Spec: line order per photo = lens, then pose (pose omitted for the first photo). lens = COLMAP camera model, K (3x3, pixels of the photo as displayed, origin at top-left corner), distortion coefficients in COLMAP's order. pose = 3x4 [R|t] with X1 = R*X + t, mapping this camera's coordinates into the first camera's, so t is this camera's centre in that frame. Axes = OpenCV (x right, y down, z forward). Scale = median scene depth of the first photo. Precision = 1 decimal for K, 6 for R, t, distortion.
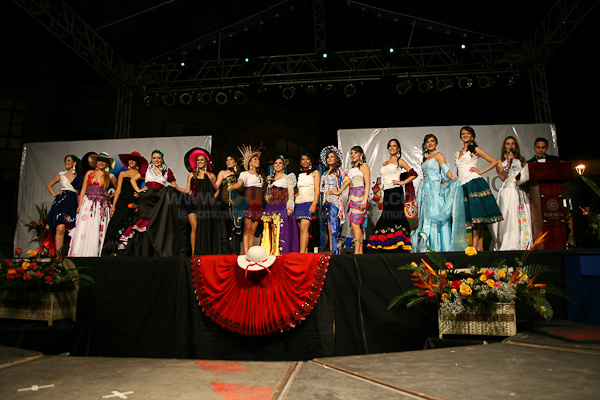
lens RADIAL K [[465.3, 0, 300.0], [0, 465.3, 200.0], [0, 0, 1]] dist [-0.140525, 0.114794]
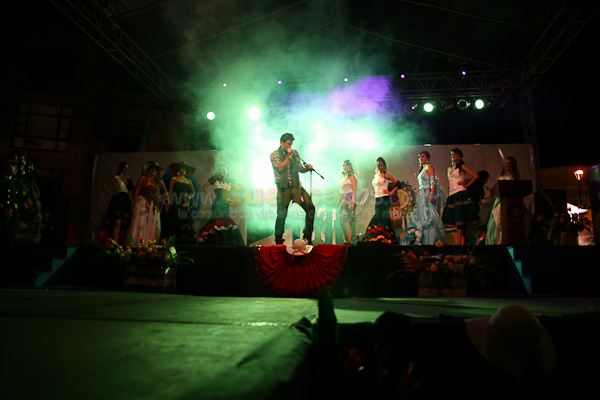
lens RADIAL K [[476.0, 0, 300.0], [0, 476.0, 200.0], [0, 0, 1]] dist [-0.072089, -0.001065]
pose [[0.999642, 0.015185, -0.022048, -0.041384], [-0.014976, 0.999842, 0.009573, -0.028500], [0.022190, -0.009240, 0.999711, -0.371123]]
